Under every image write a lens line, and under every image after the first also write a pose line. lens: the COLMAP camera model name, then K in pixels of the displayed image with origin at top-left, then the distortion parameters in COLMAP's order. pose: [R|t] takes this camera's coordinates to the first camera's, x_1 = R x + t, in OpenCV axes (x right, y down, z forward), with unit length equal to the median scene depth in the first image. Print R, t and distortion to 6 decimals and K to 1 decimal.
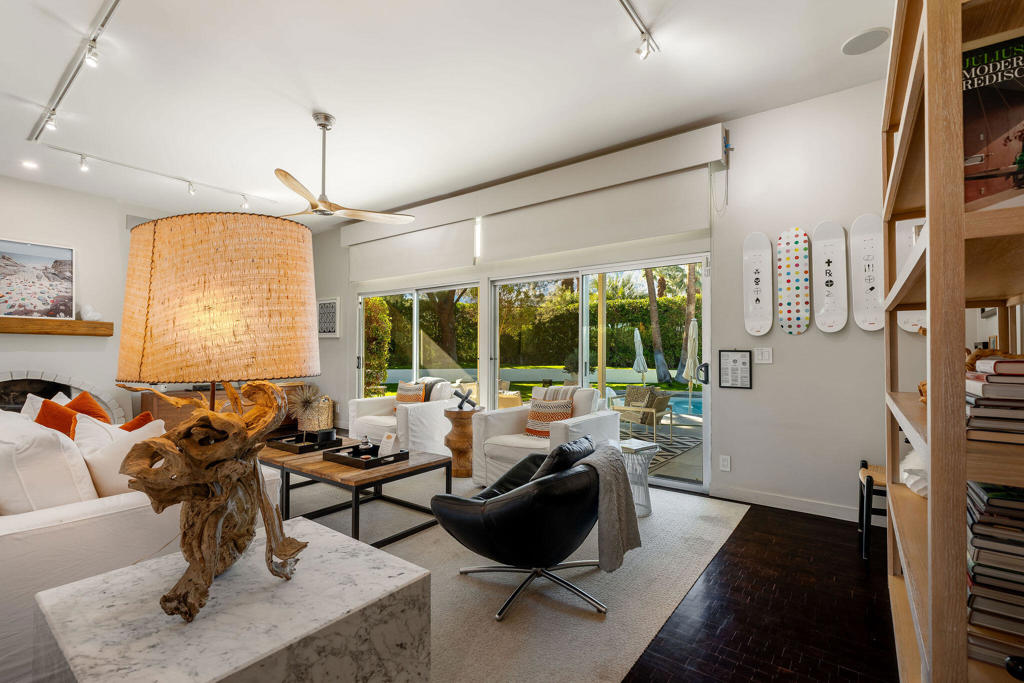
lens RADIAL K [[464.5, 0, 511.4], [0, 464.5, 348.5], [0, 0, 1]] dist [-0.007136, 0.000539]
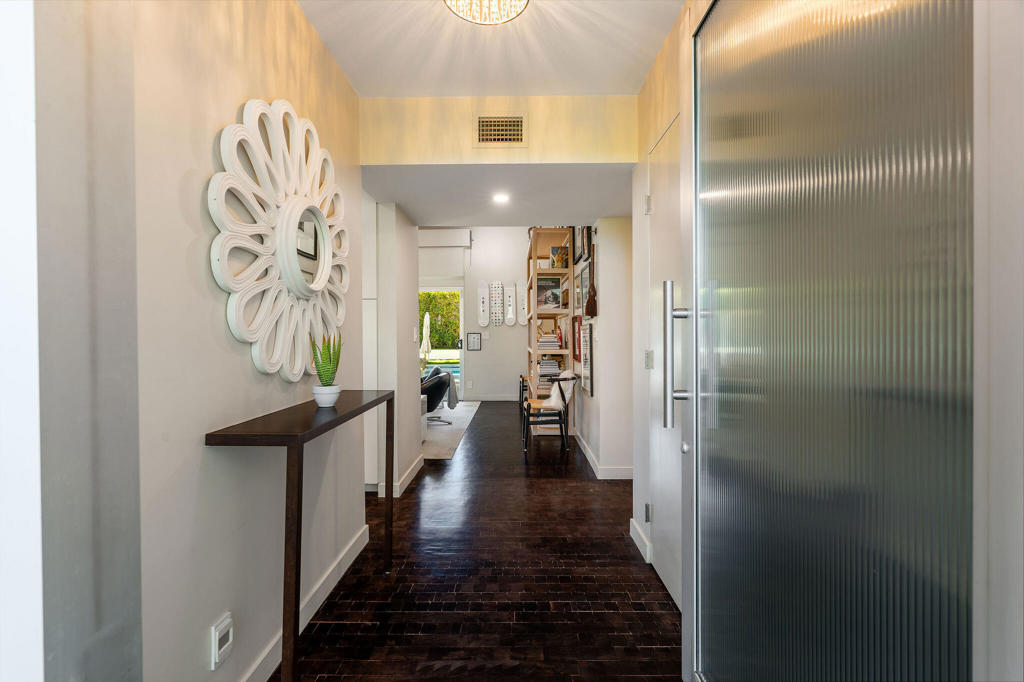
lens RADIAL K [[464.5, 0, 512.5], [0, 464.5, 334.8], [0, 0, 1]] dist [-0.007136, 0.000539]
pose [[0.807271, -0.006616, 0.590144, -0.583884], [-0.004371, 0.999843, 0.017188, -0.022809], [-0.590165, -0.016455, 0.807115, -0.770137]]
